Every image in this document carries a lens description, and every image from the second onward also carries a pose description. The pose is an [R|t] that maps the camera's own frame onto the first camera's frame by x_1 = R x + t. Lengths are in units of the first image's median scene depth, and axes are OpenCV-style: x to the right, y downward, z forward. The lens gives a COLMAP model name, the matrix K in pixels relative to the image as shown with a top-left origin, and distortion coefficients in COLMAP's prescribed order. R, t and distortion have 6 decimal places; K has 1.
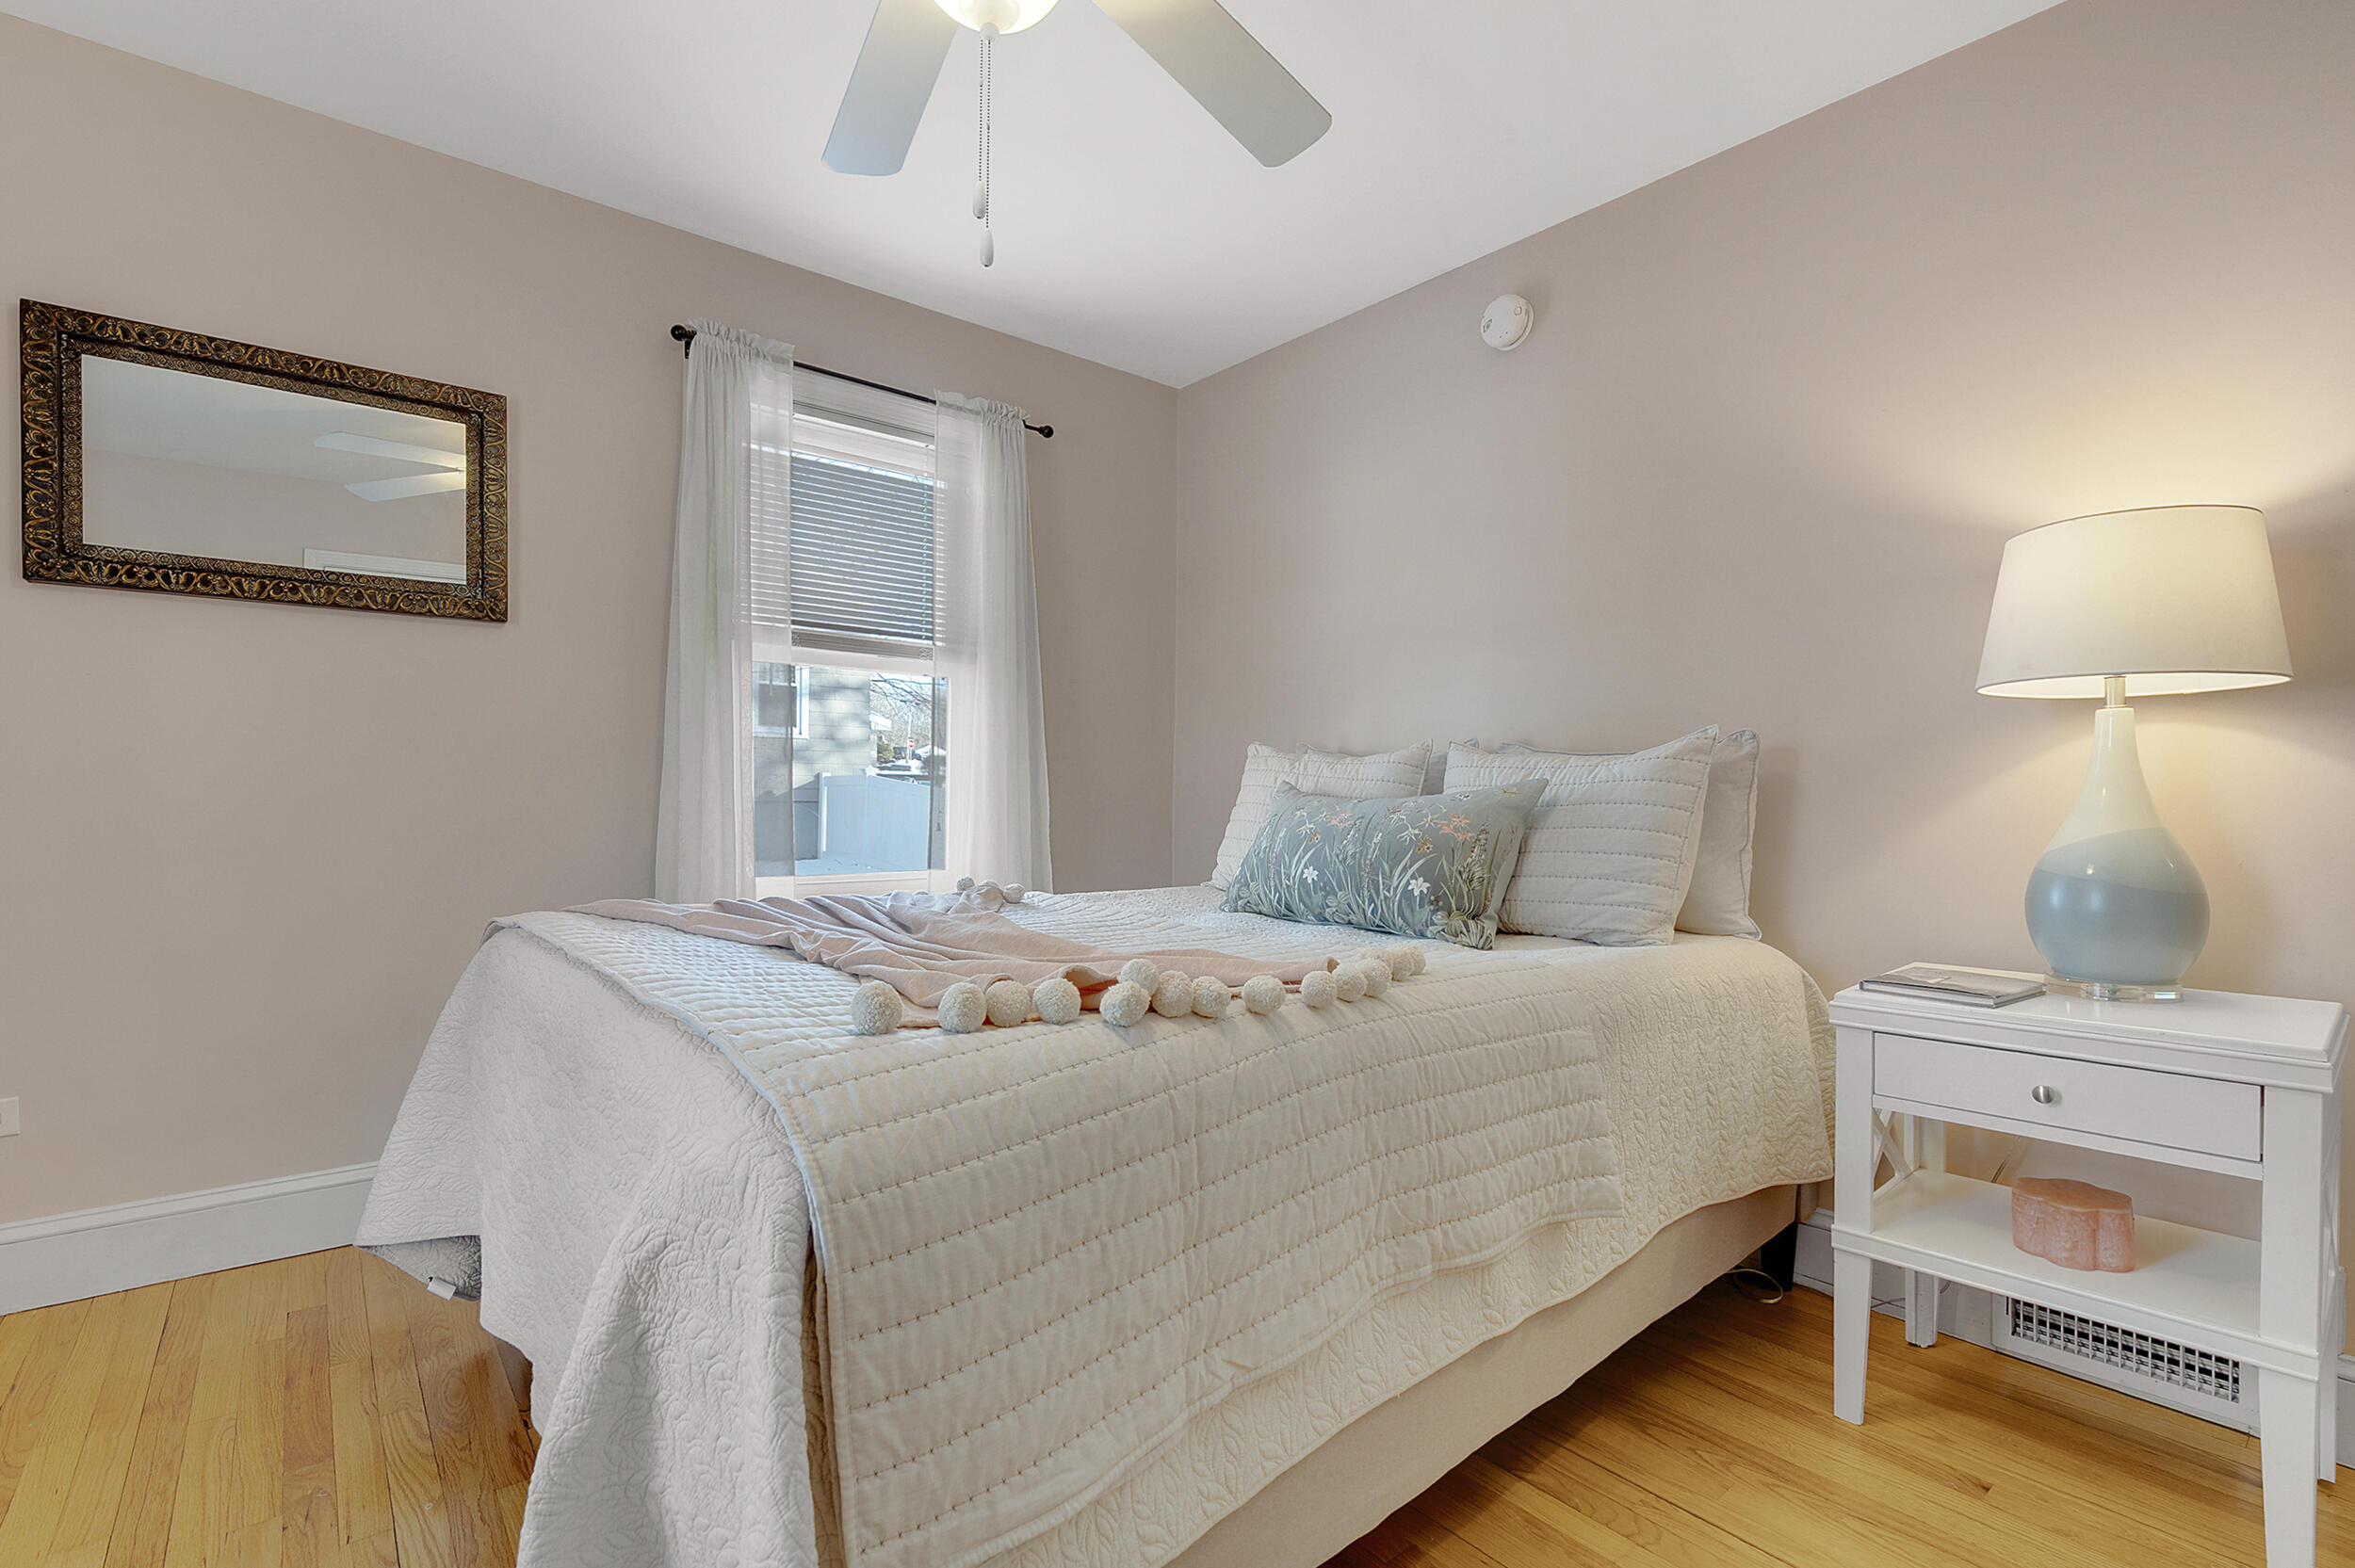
lens RADIAL K [[1096.1, 0, 1177.5], [0, 1096.1, 784.0], [0, 0, 1]] dist [-0.000841, 0.000629]
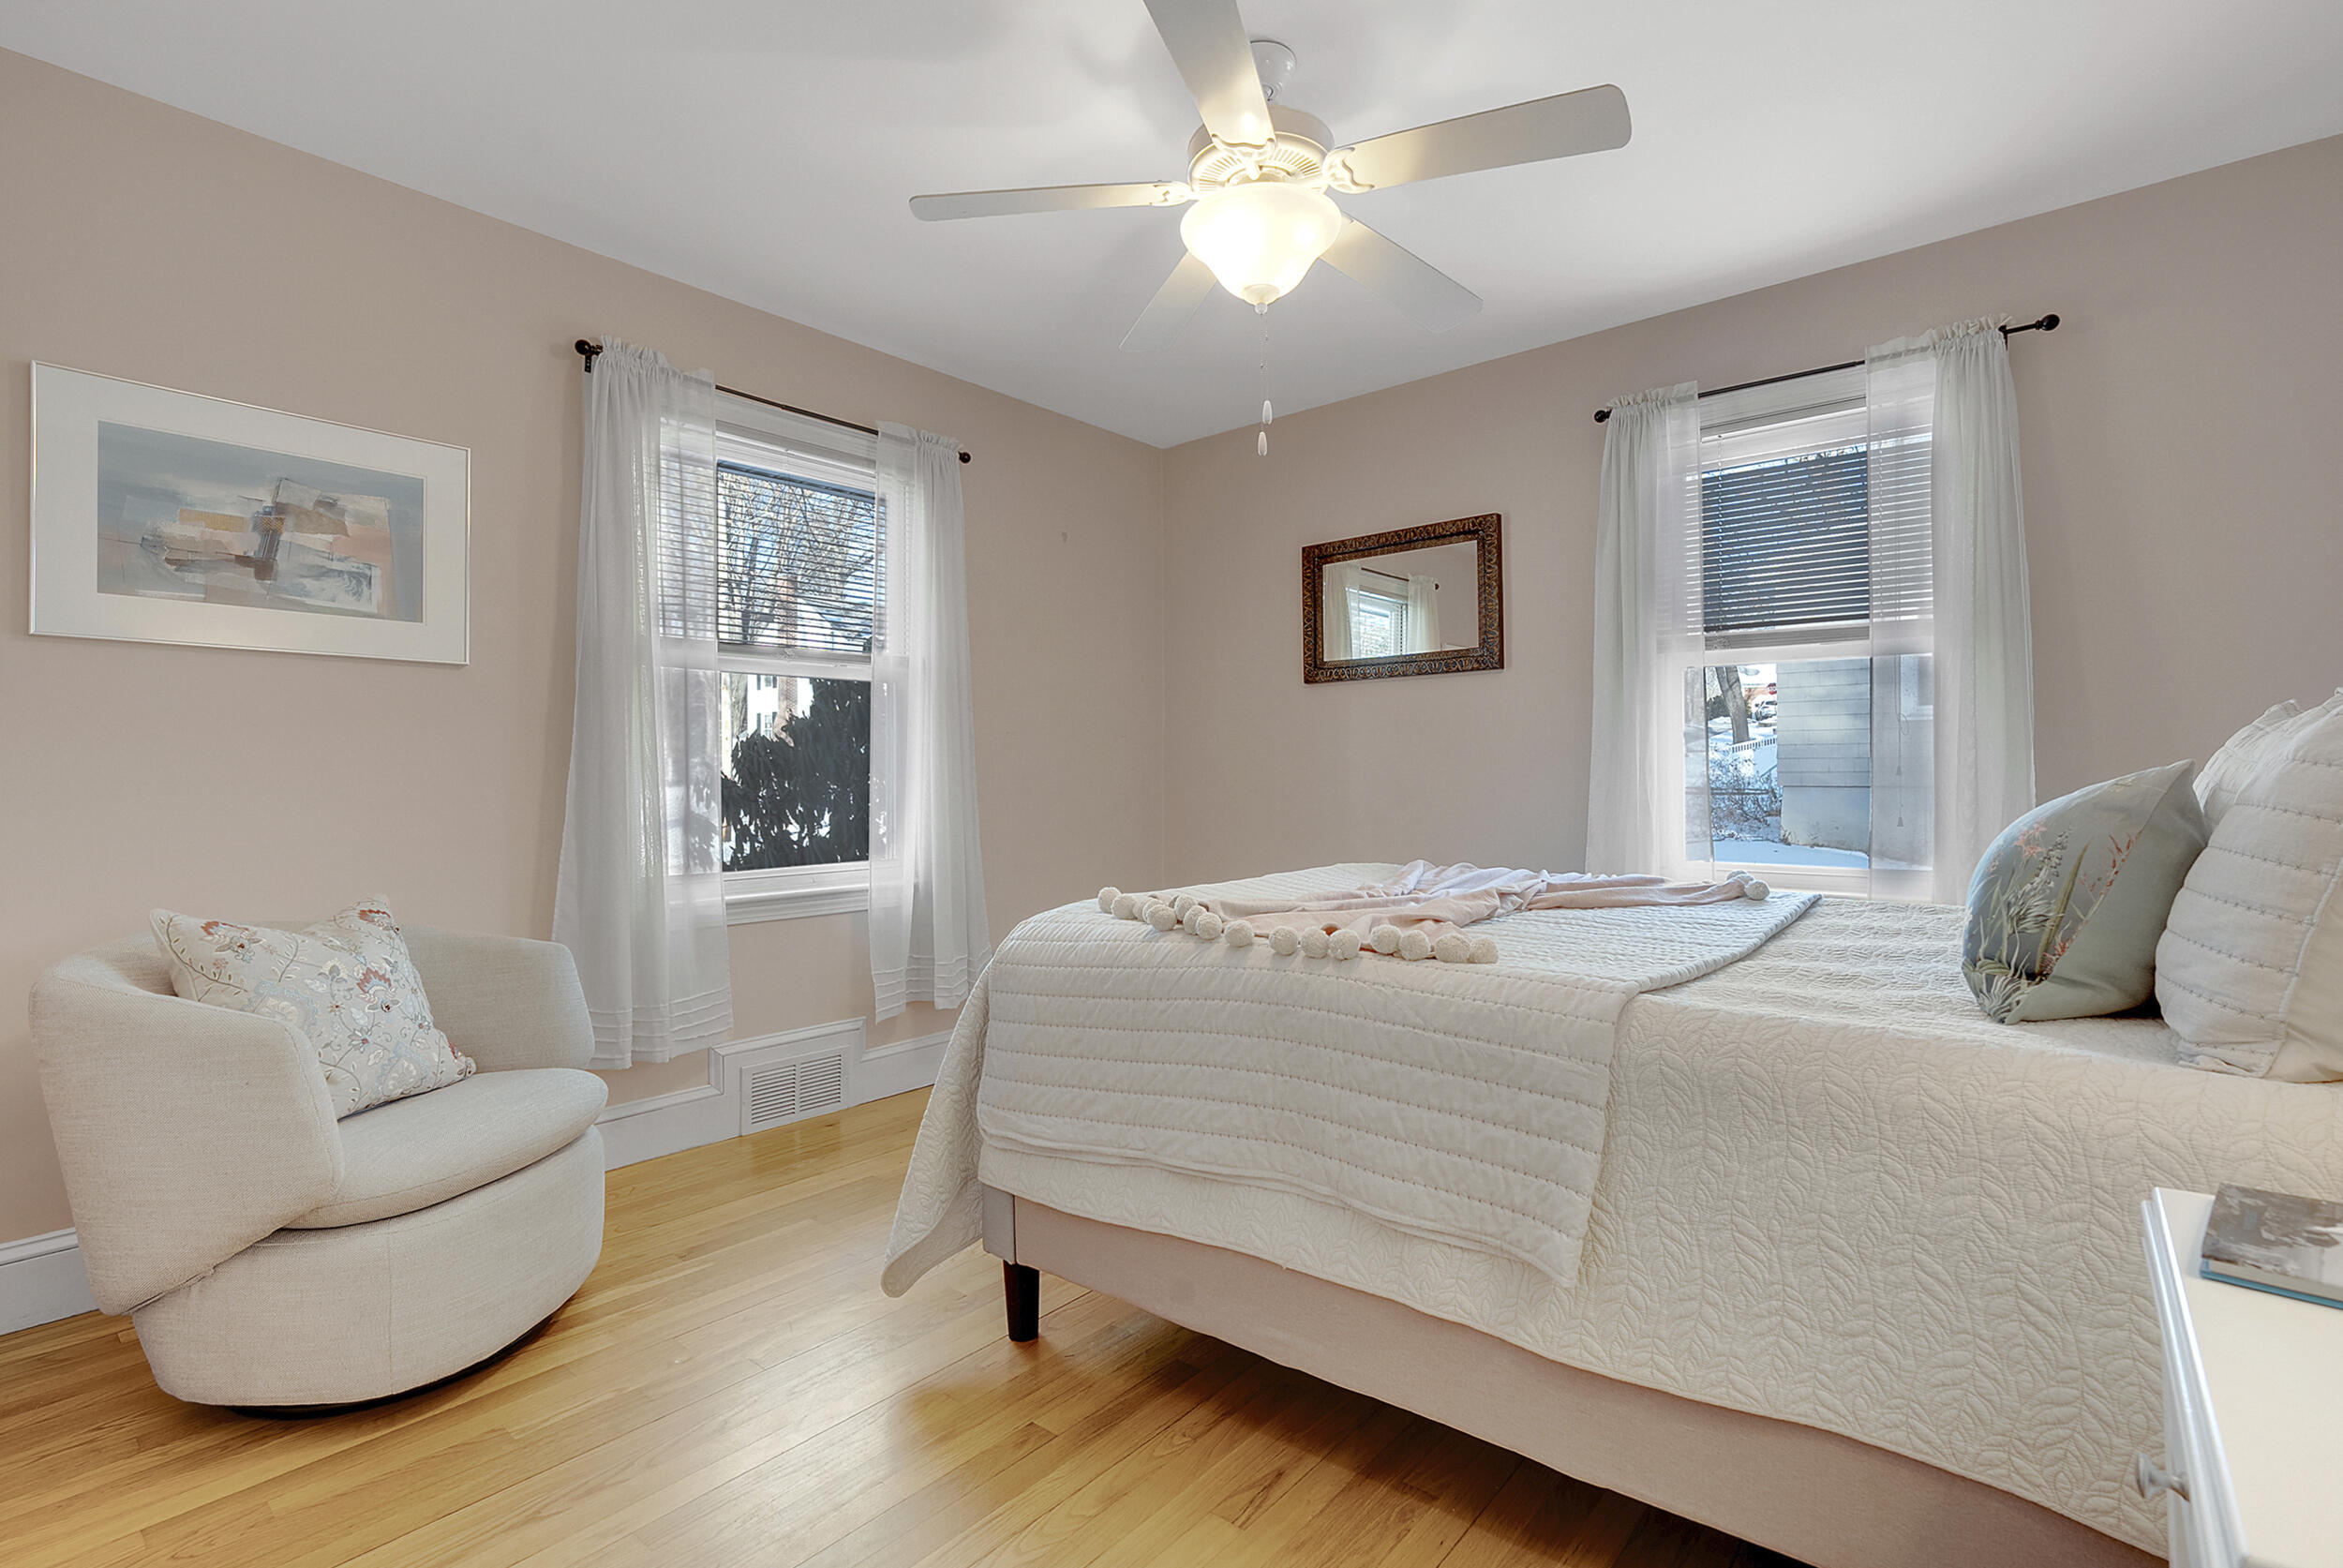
lens RADIAL K [[1038.7, 0, 1171.5], [0, 1038.7, 784.0], [0, 0, 1]] dist [0.000193, 0.000160]
pose [[0.179722, -0.003744, -0.983710, 0.781978], [0.013904, 0.999903, -0.001266, 0.001216], [0.983619, -0.013450, 0.179757, 0.383349]]
